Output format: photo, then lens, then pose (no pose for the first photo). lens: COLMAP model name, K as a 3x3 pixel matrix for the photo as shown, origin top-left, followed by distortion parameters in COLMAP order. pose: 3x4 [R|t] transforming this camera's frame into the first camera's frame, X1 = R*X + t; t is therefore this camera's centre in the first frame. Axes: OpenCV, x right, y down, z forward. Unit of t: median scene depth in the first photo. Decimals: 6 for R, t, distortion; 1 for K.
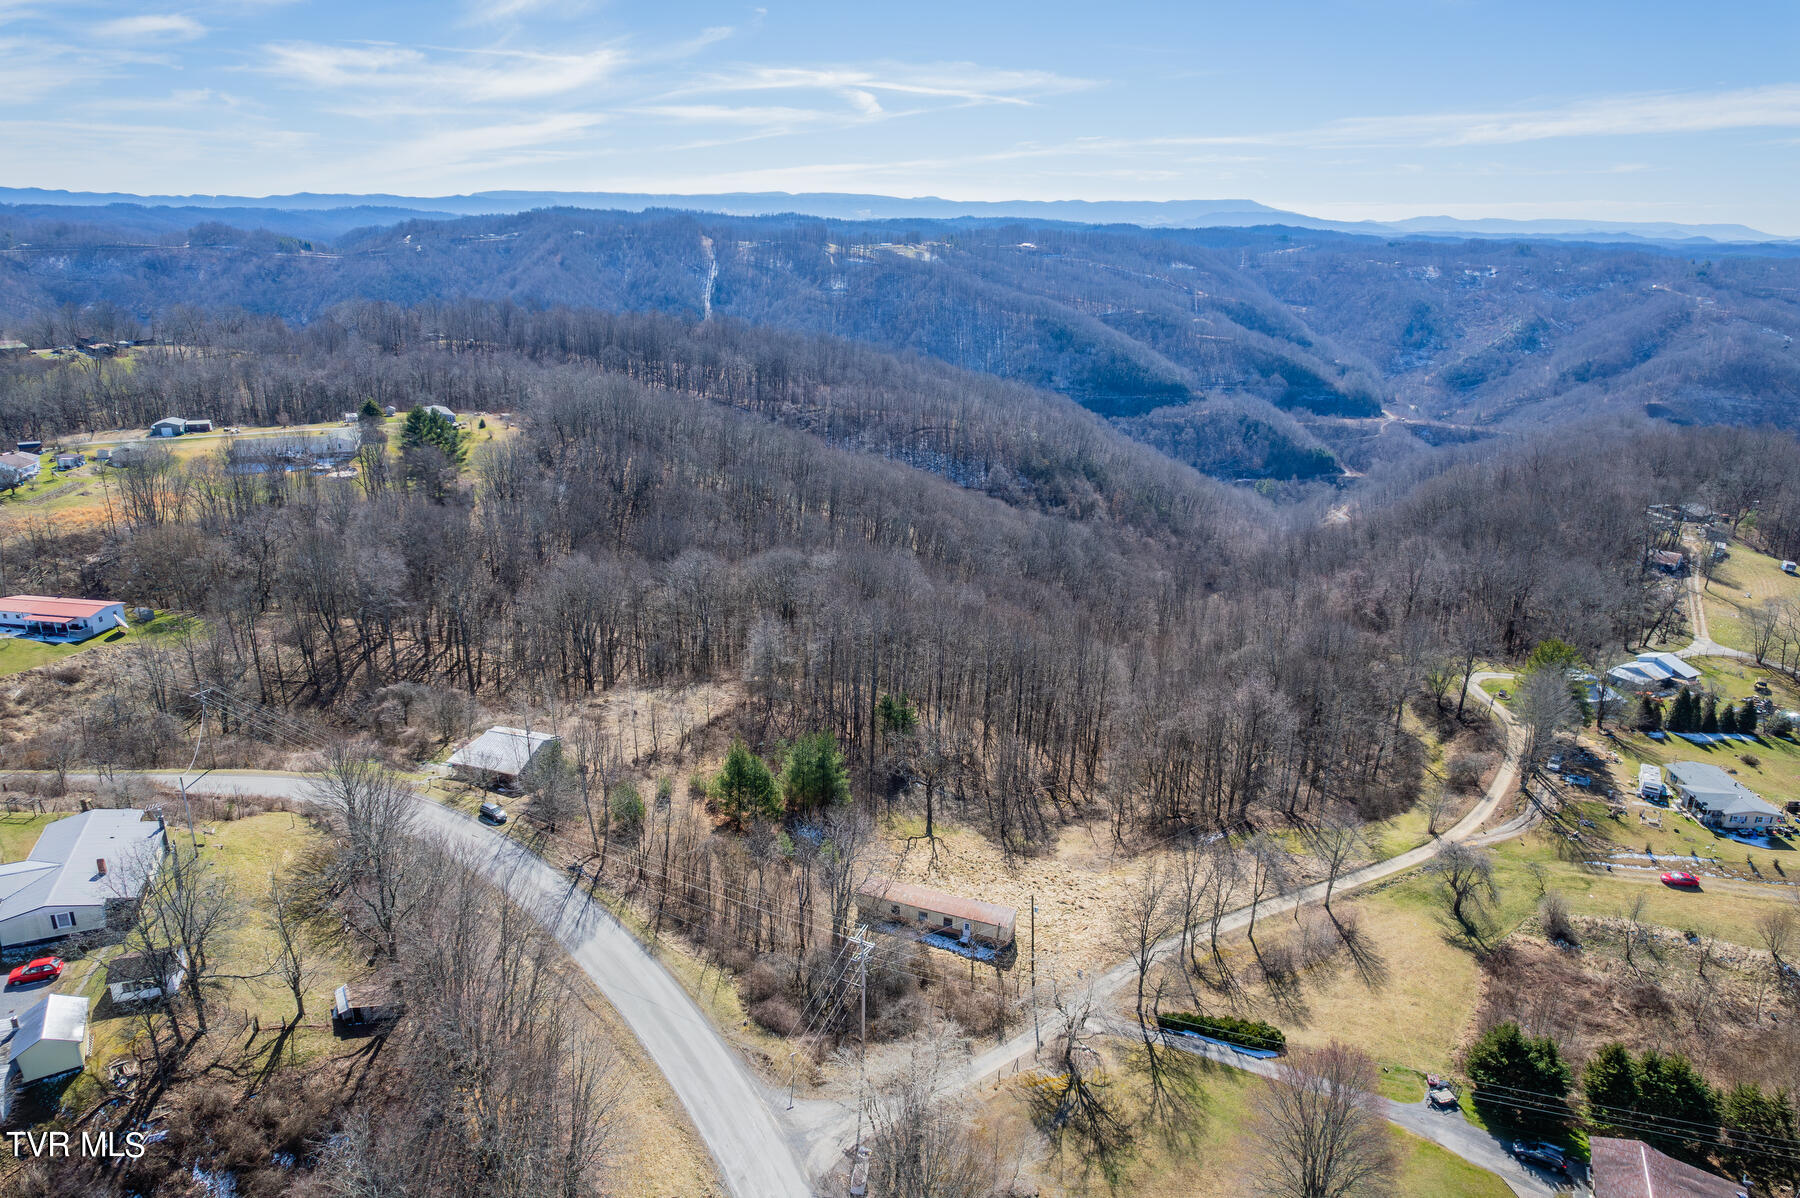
lens RADIAL K [[1149.2, 0, 901.4], [0, 1149.2, 607.0], [0, 0, 1]] dist [-0.076090, 0.072899]
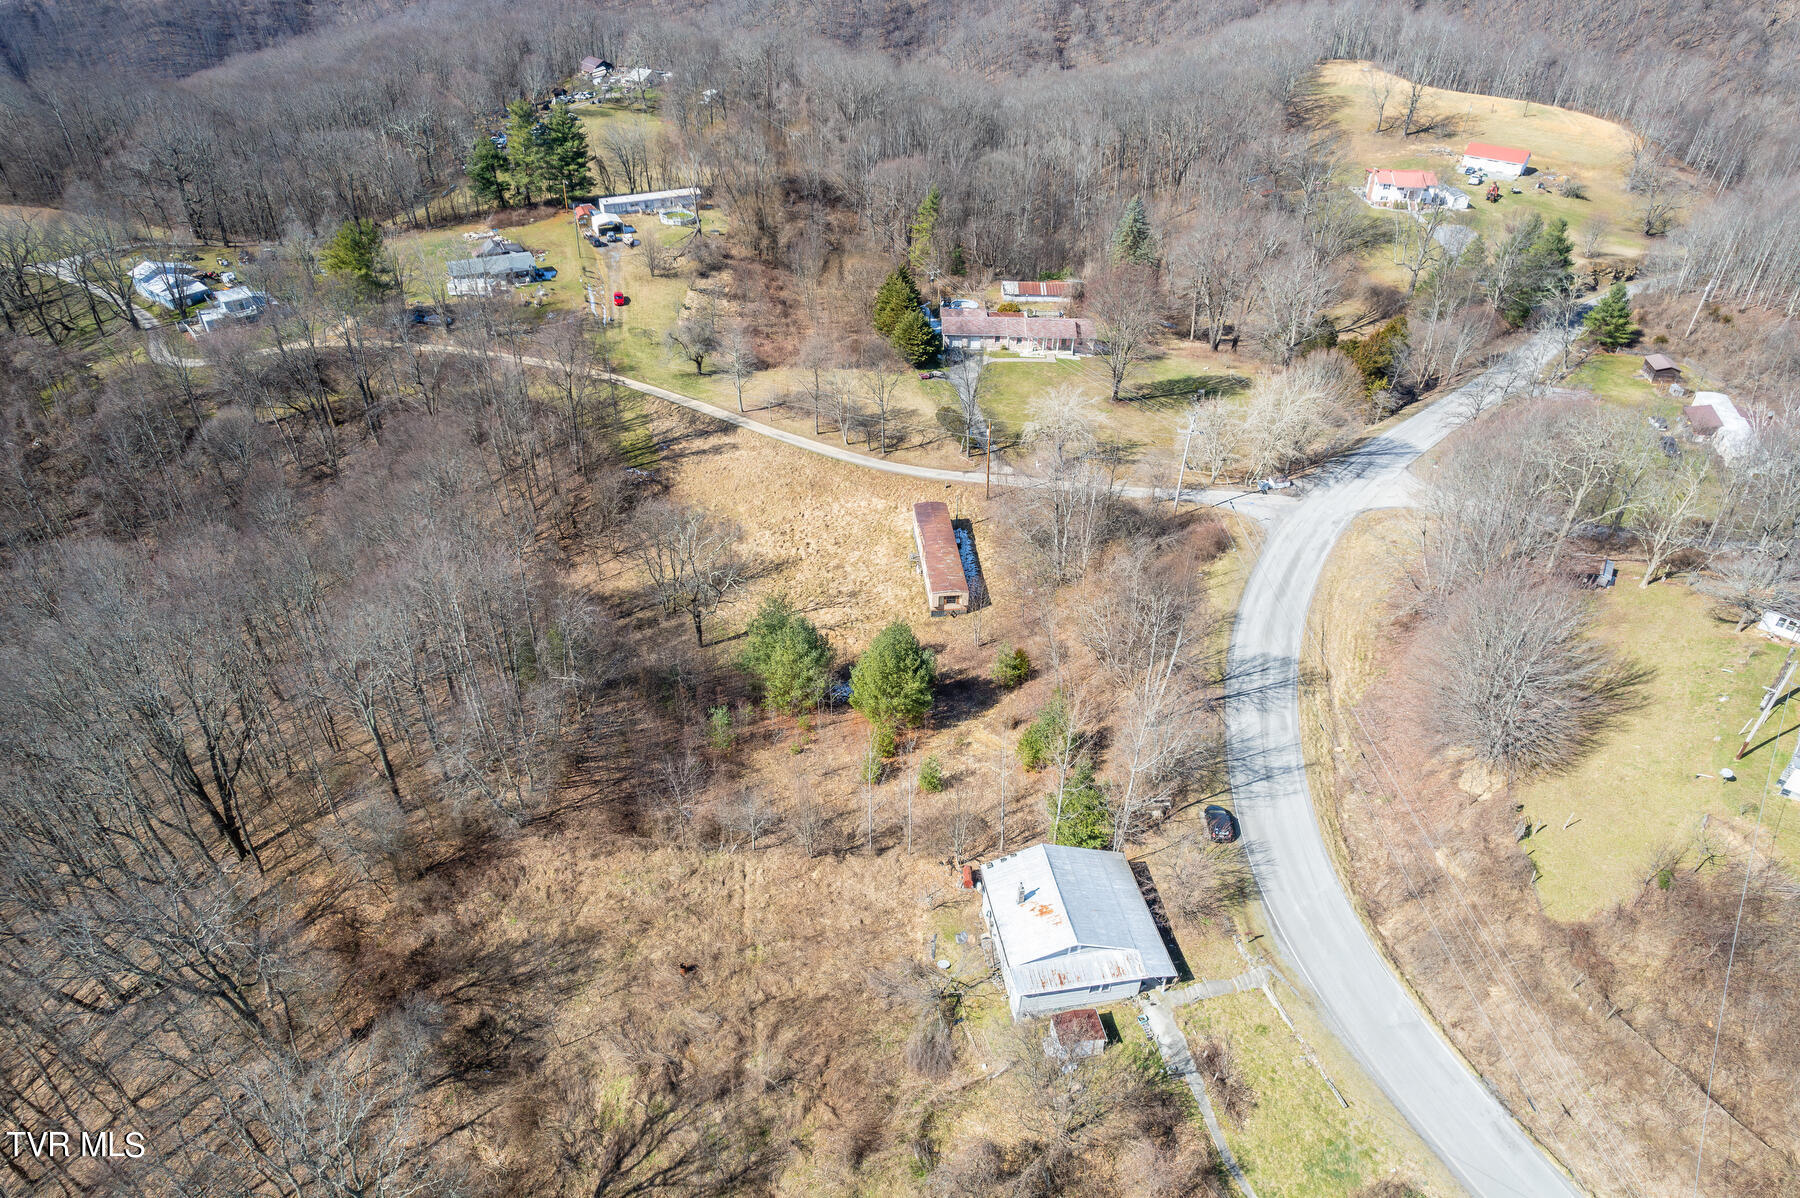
lens RADIAL K [[1149.2, 0, 901.4], [0, 1149.2, 607.0], [0, 0, 1]] dist [-0.076090, 0.072899]
pose [[-0.447066, -0.543891, 0.710151, -0.653453], [0.270514, 0.674526, 0.686904, -0.370250], [-0.852616, 0.499197, -0.154427, 1.170328]]
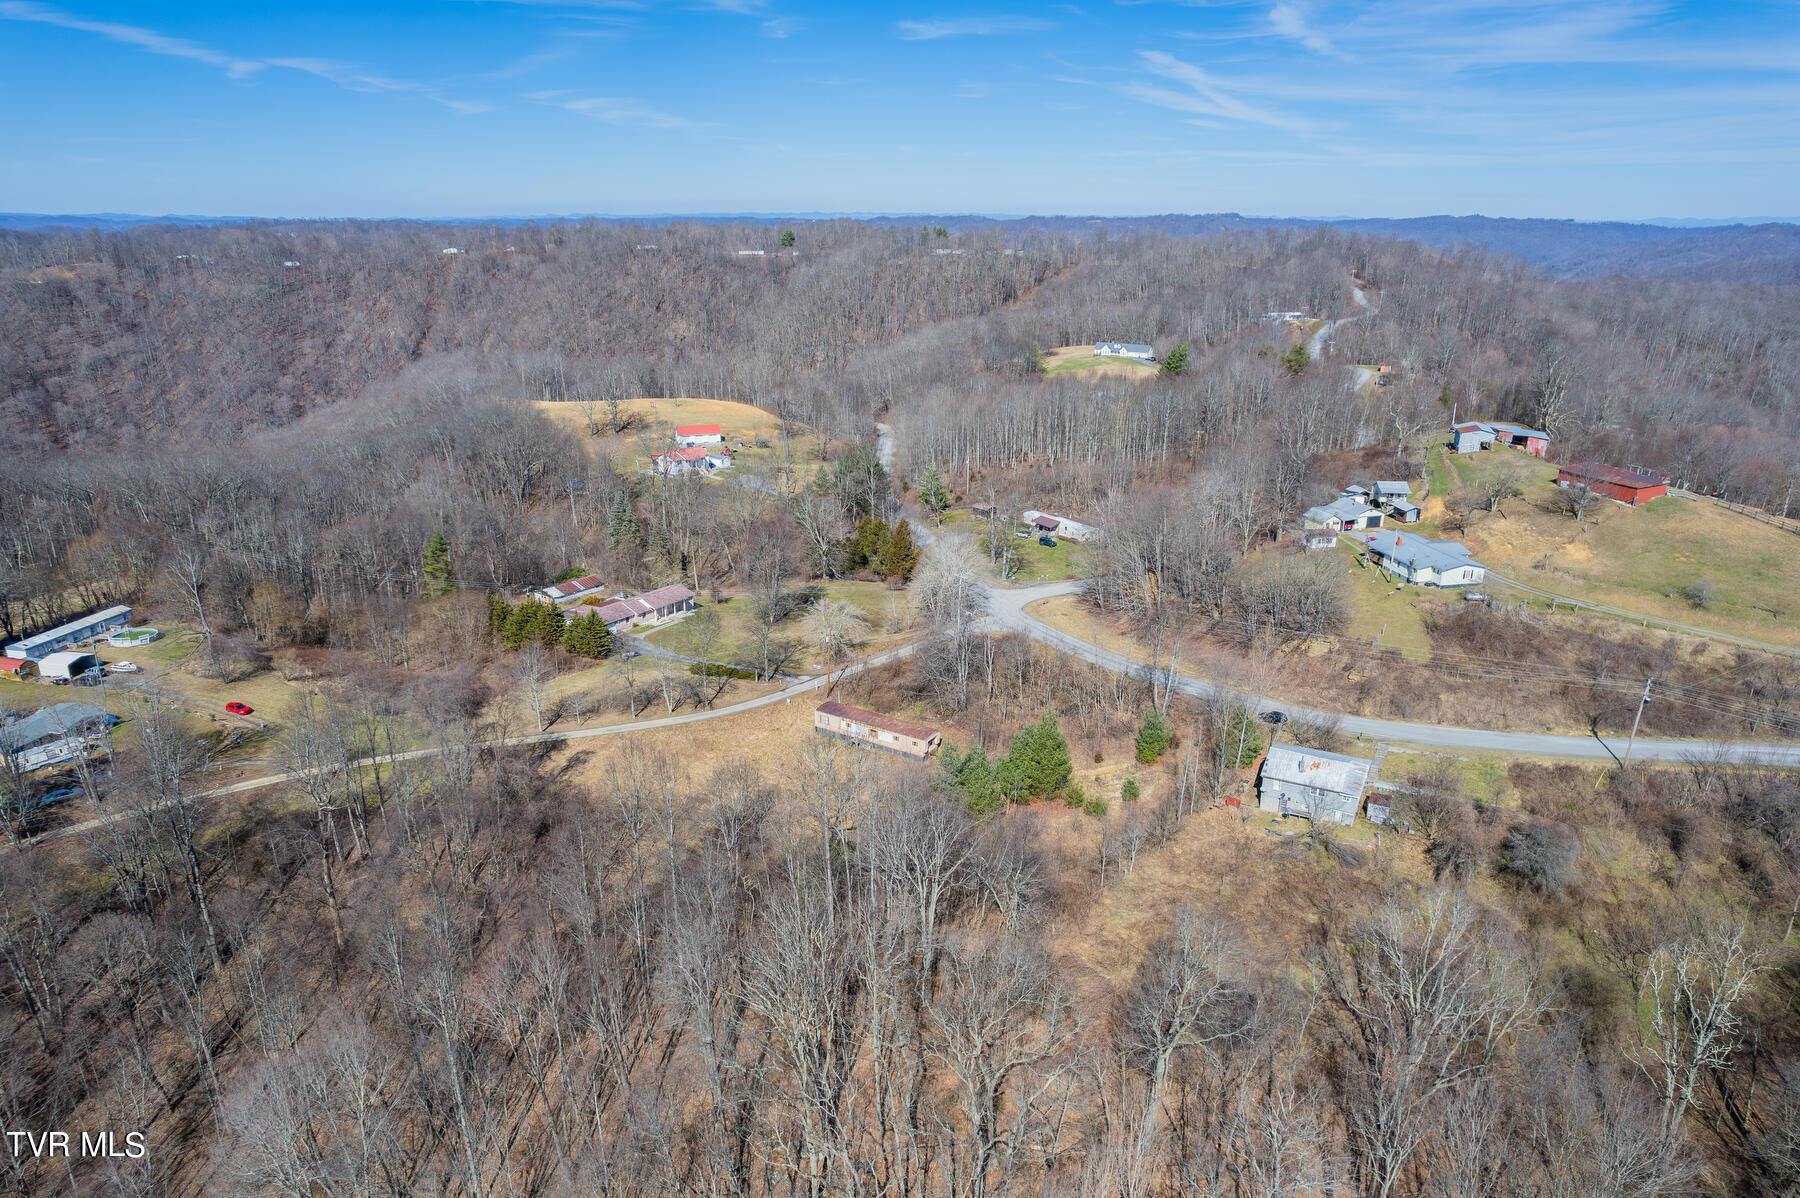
lens RADIAL K [[1149.2, 0, 901.4], [0, 1149.2, 607.0], [0, 0, 1]] dist [-0.076090, 0.072899]
pose [[-0.979788, -0.087695, 0.179792, -0.200574], [0.044069, 0.782078, 0.621620, -0.575813], [-0.195125, 0.616979, -0.762406, 1.798520]]
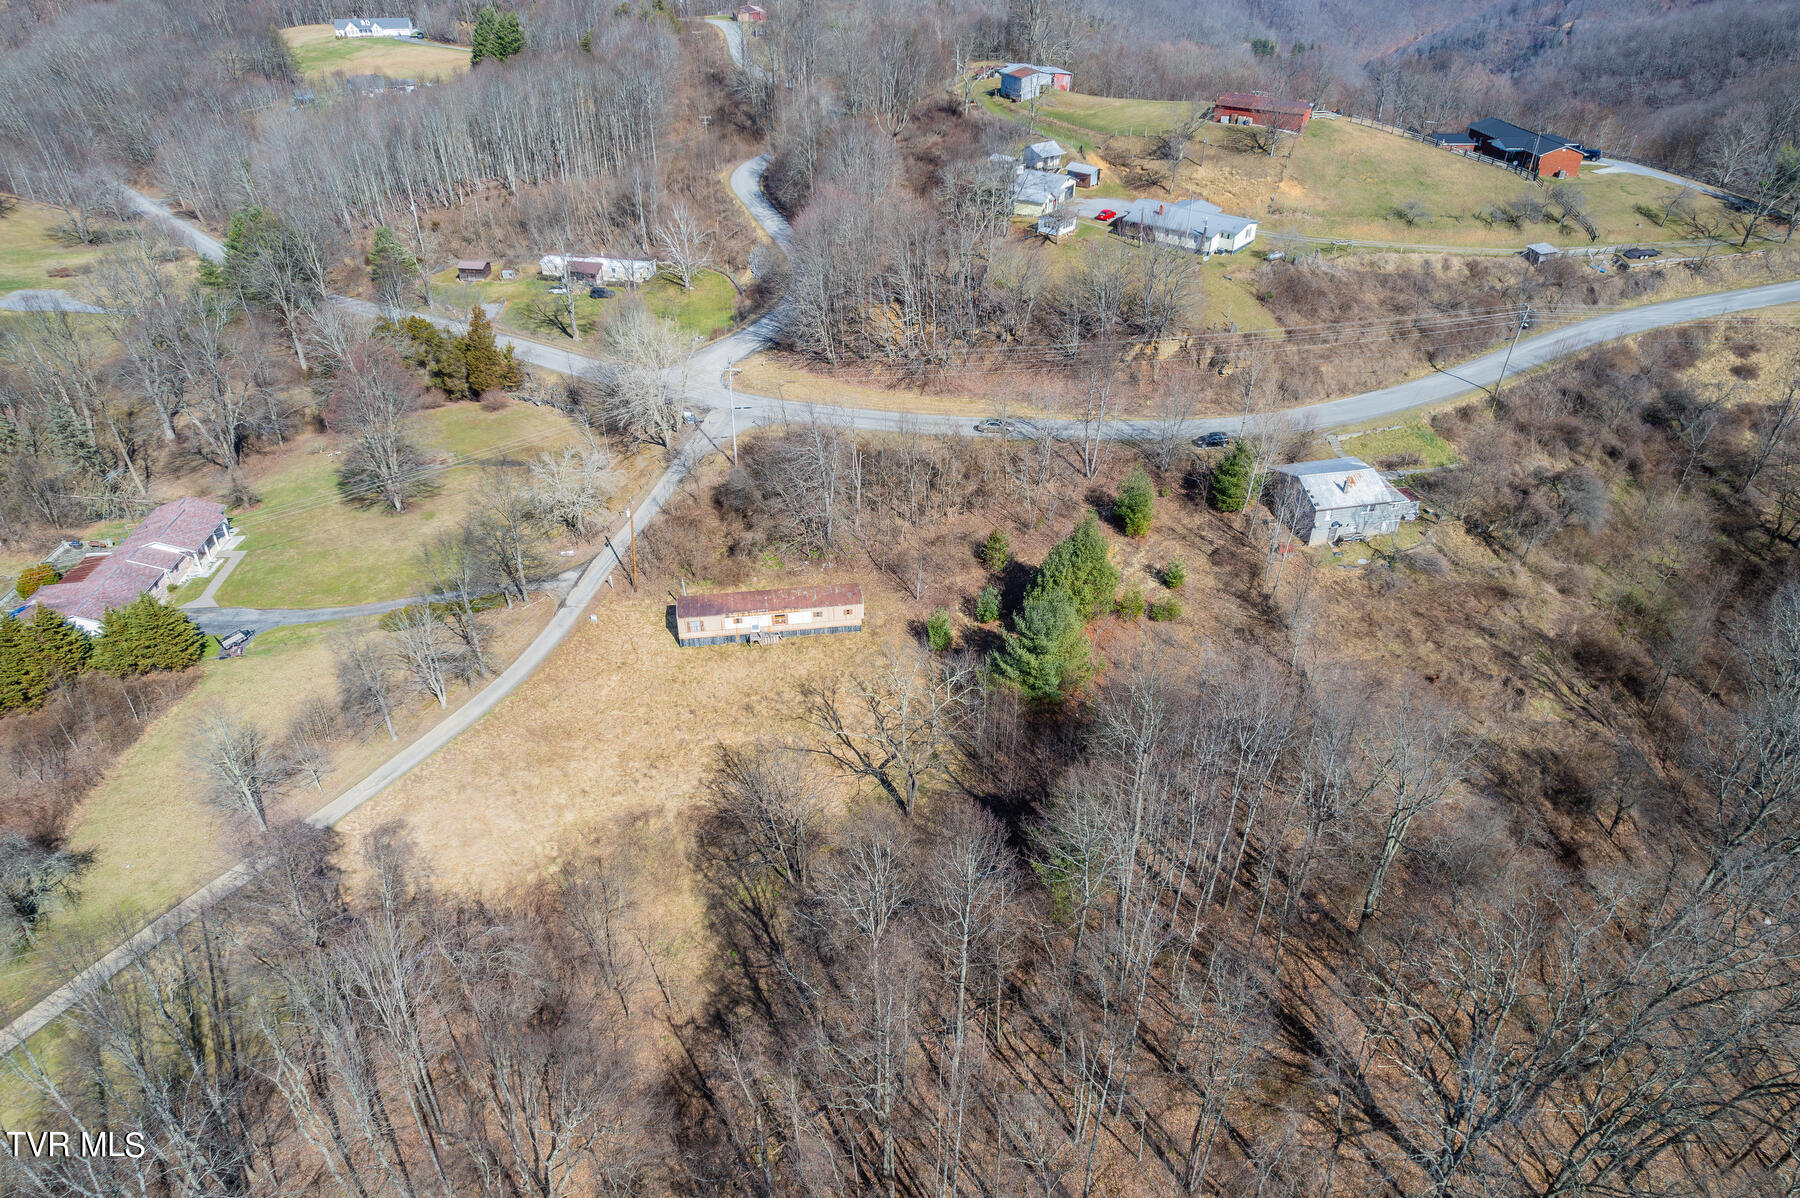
lens RADIAL K [[1149.2, 0, 901.4], [0, 1149.2, 607.0], [0, 0, 1]] dist [-0.076090, 0.072899]
pose [[-0.872064, 0.256292, -0.416916, 0.297057], [-0.182197, 0.620643, 0.762632, -0.408164], [0.454213, 0.741024, -0.494544, 1.437955]]
